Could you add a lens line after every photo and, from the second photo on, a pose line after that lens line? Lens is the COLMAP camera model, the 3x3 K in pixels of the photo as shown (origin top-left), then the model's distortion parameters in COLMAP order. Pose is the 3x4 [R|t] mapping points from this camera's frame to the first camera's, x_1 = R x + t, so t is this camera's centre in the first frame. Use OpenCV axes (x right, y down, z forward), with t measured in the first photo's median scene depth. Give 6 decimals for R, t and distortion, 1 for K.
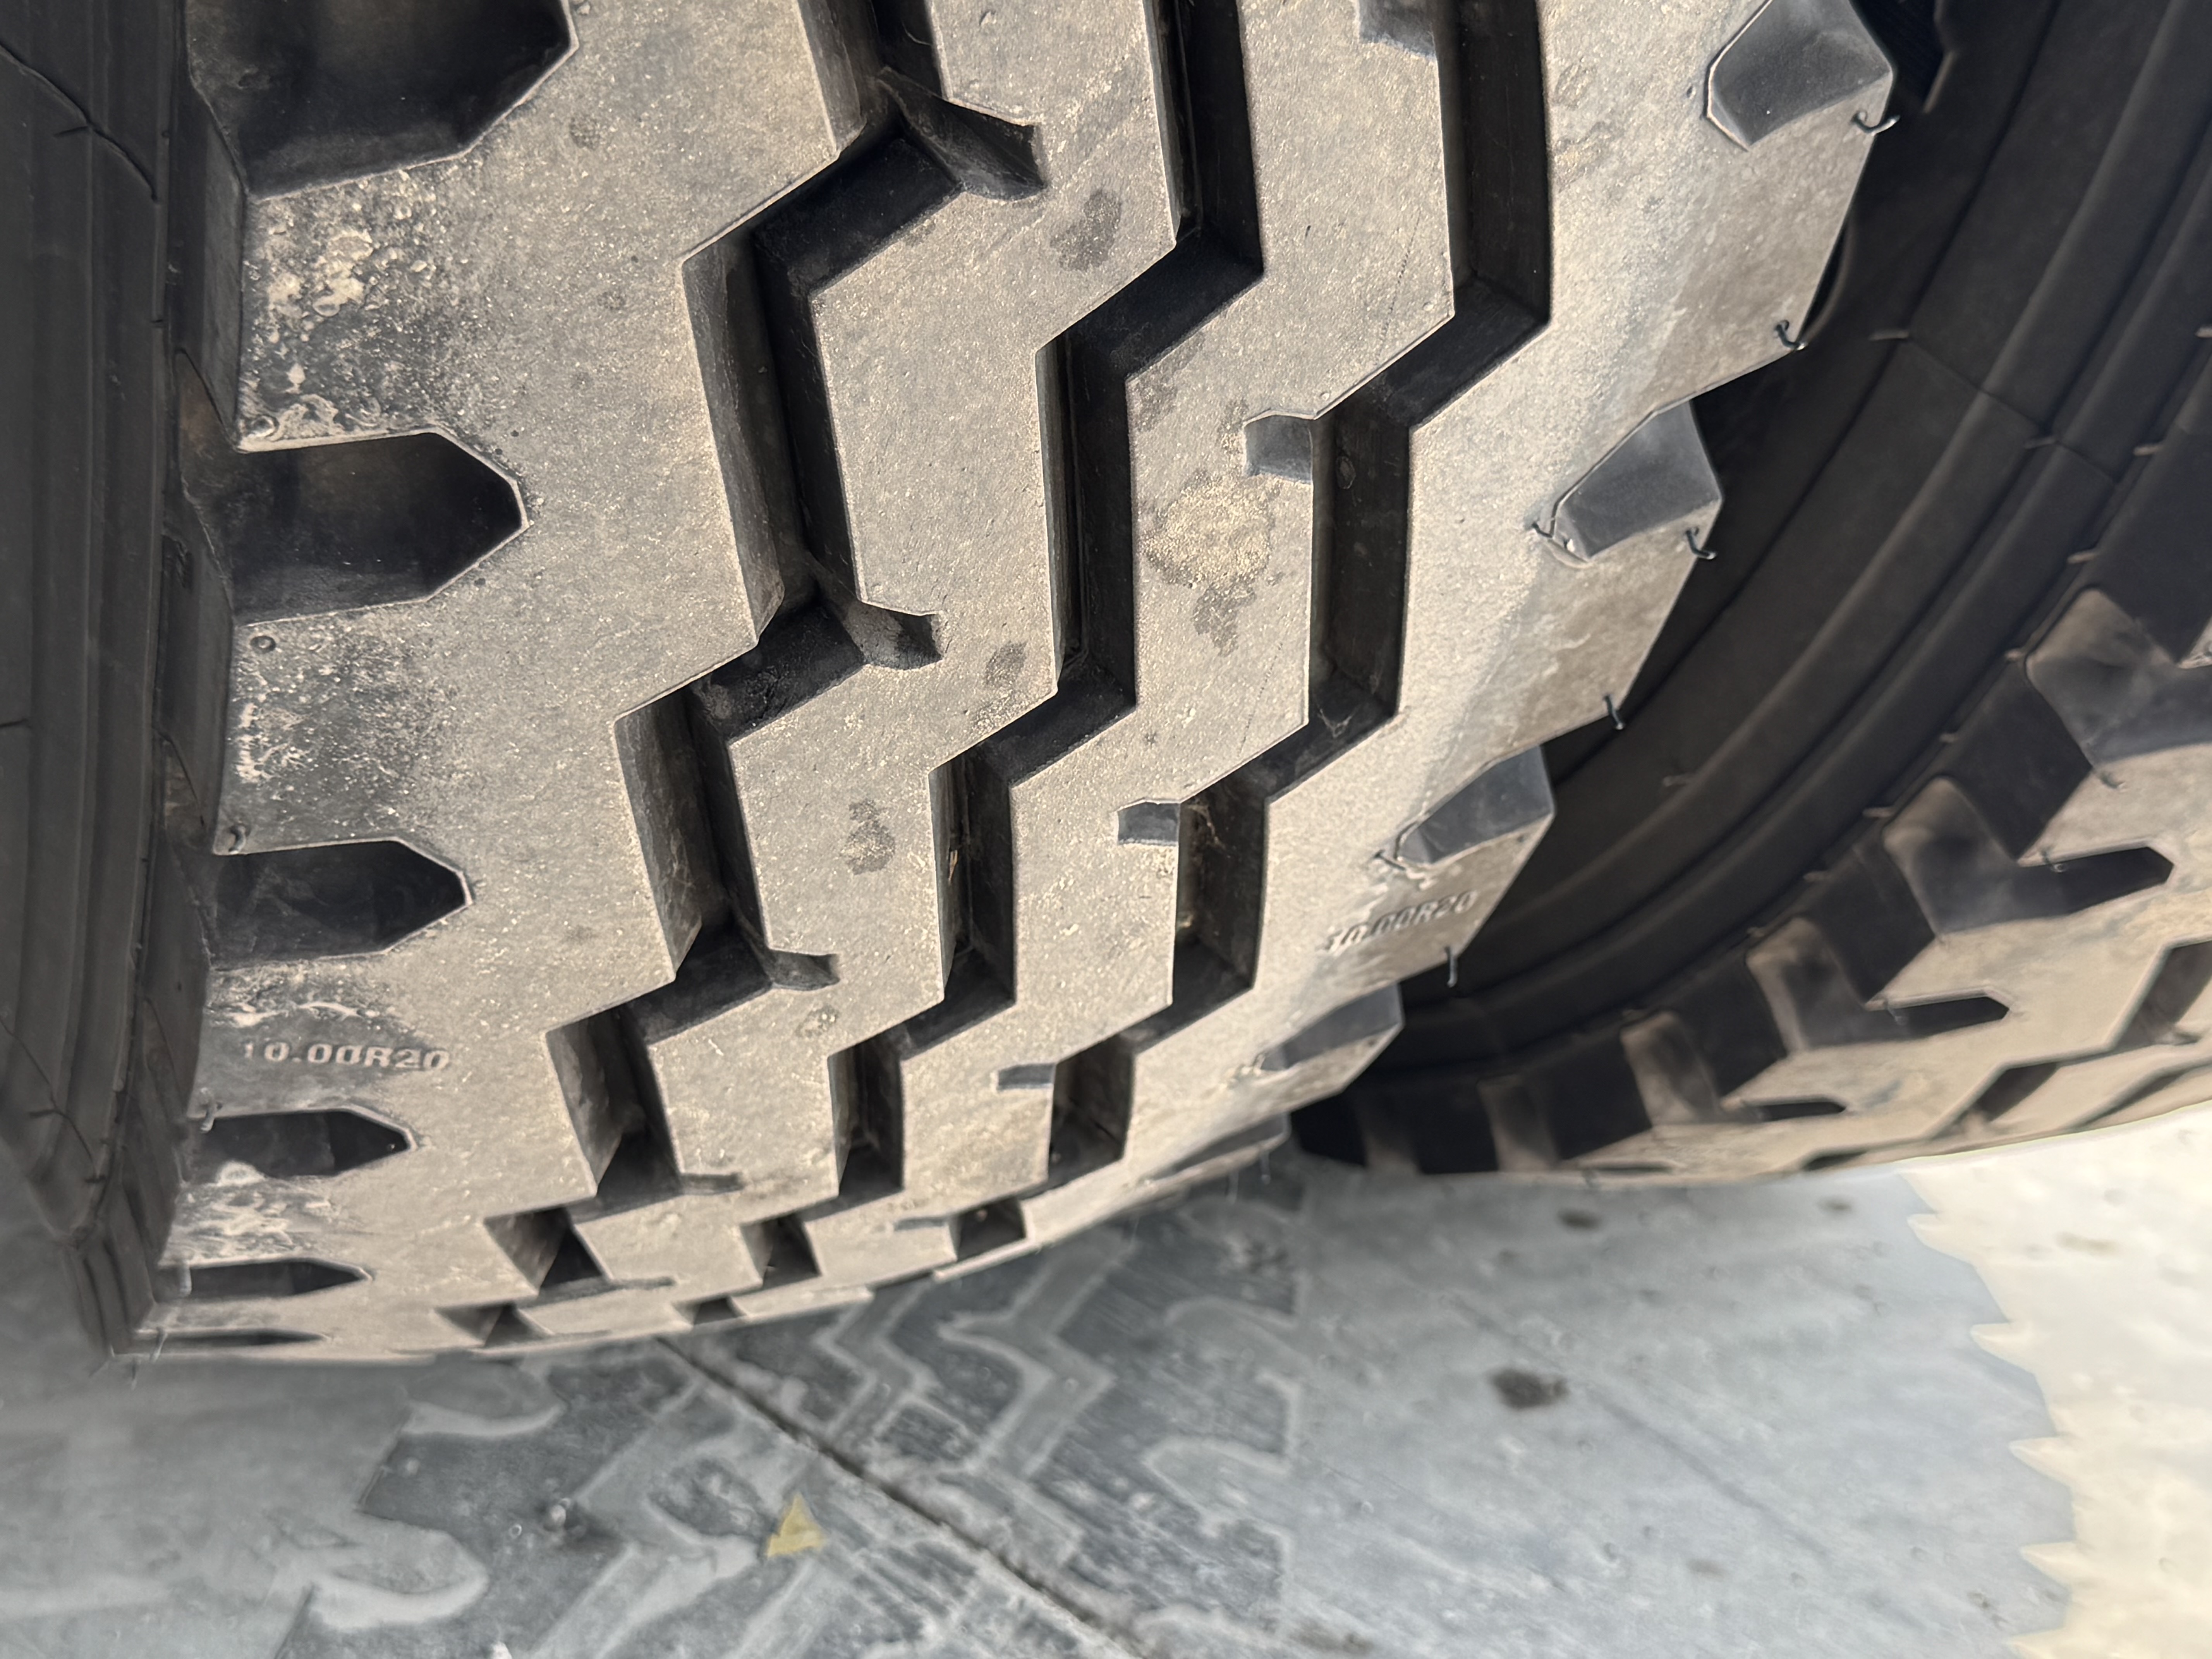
lens RADIAL K [[3151.3, 0, 1106.9], [0, 3151.3, 827.9], [0, 0, 1]] dist [0.111502, 0.000000]
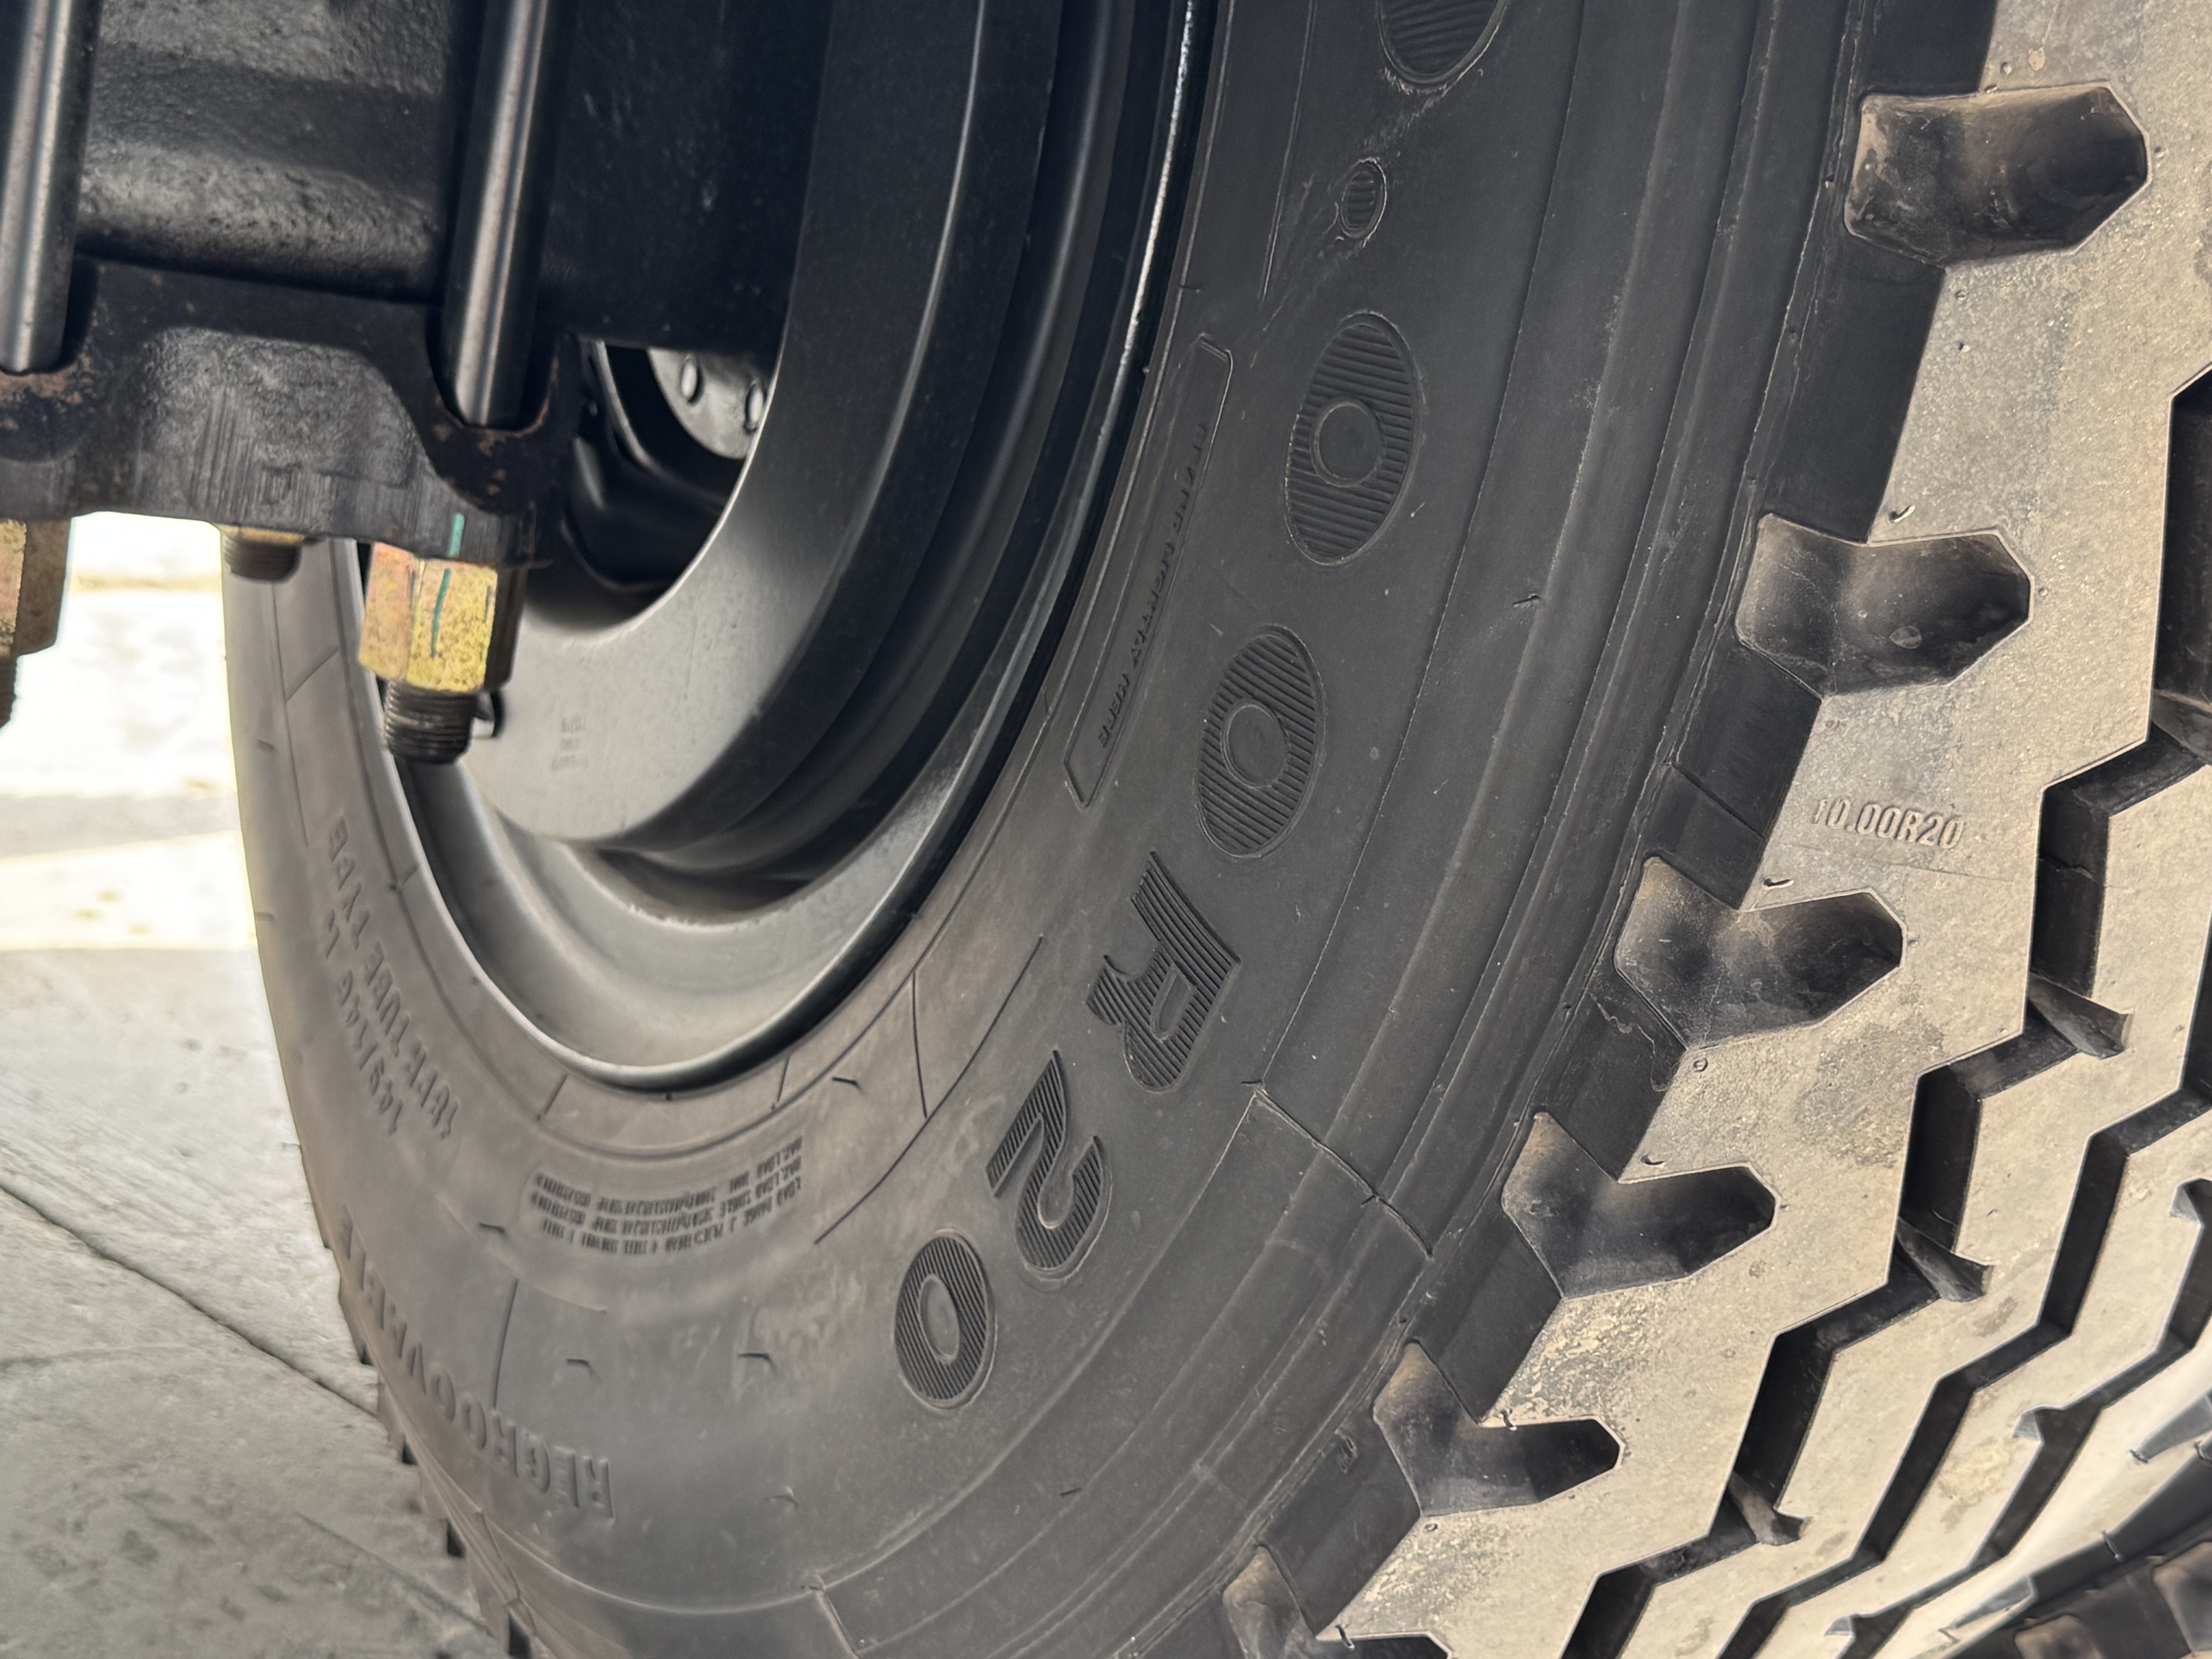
lens RADIAL K [[3151.3, 0, 1105.0], [0, 3151.3, 831.2], [0, 0, 1]] dist [0.111502, 0.000000]
pose [[0.984587, 0.095046, 0.146816, -0.700765], [-0.083146, 0.992890, -0.085178, -0.256910], [-0.153869, 0.071658, 0.985489, -0.520326]]
